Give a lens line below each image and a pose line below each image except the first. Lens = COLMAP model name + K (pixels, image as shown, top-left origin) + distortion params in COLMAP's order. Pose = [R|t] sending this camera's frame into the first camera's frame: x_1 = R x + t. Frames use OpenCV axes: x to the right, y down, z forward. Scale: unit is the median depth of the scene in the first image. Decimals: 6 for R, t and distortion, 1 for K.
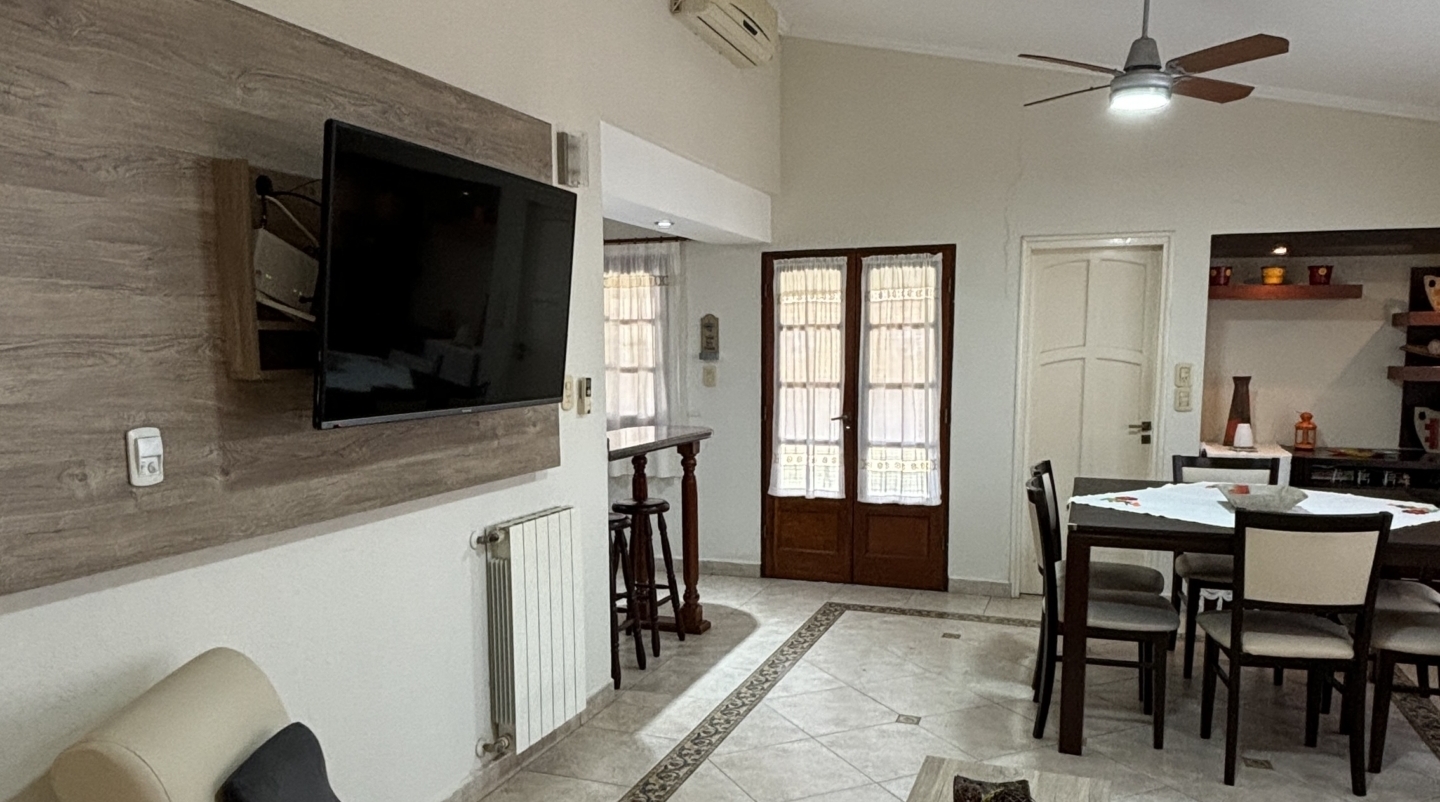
lens RADIAL K [[1027.1, 0, 720.9], [0, 1027.1, 400.8], [0, 0, 1]] dist [0.006315, 0.000097]
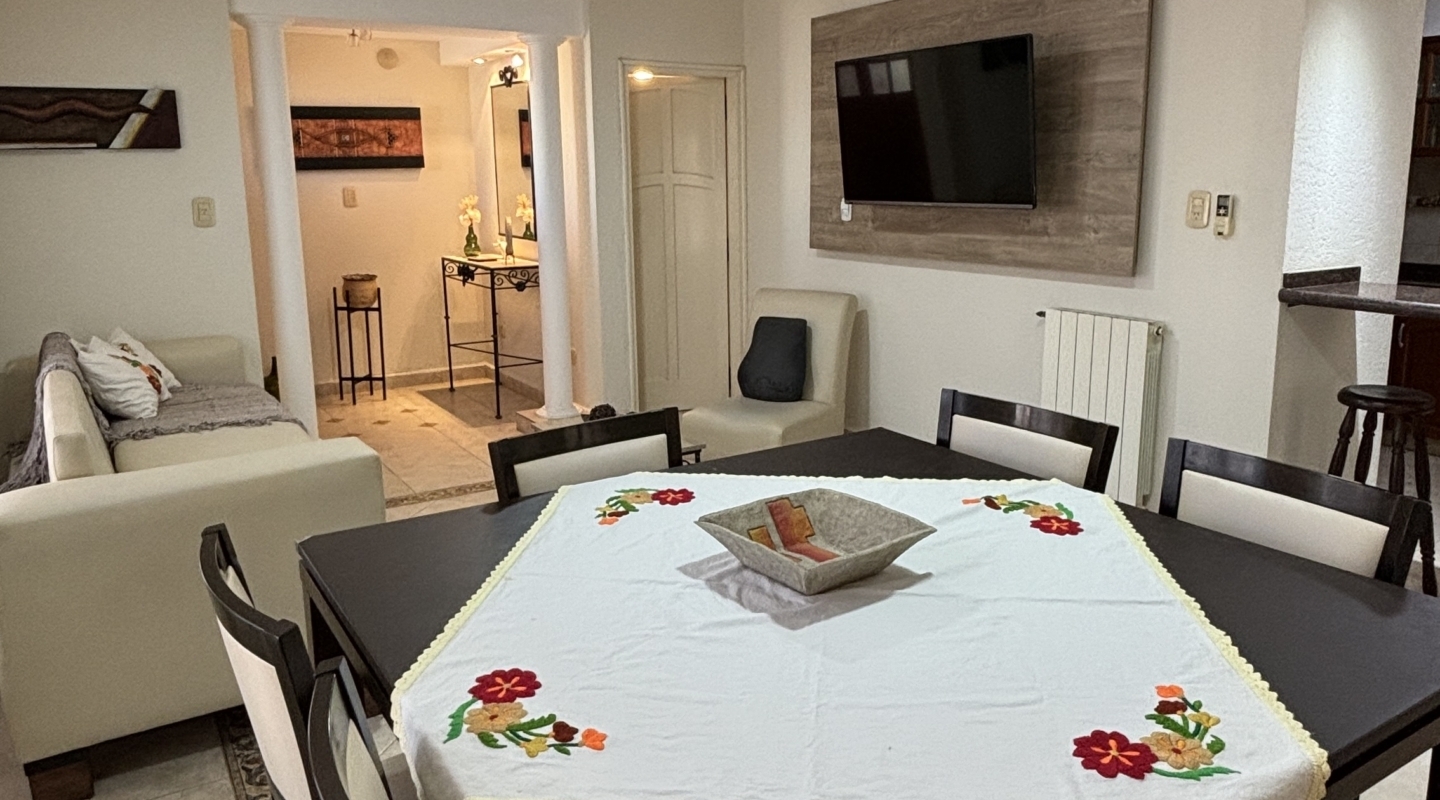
lens RADIAL K [[1027.1, 0, 721.1], [0, 1027.1, 396.1], [0, 0, 1]] dist [0.006315, 0.000097]
pose [[-0.614845, 0.190537, -0.765285, 1.119235], [-0.018299, 0.966668, 0.255378, -0.095601], [0.788435, 0.171022, -0.590865, 1.585537]]
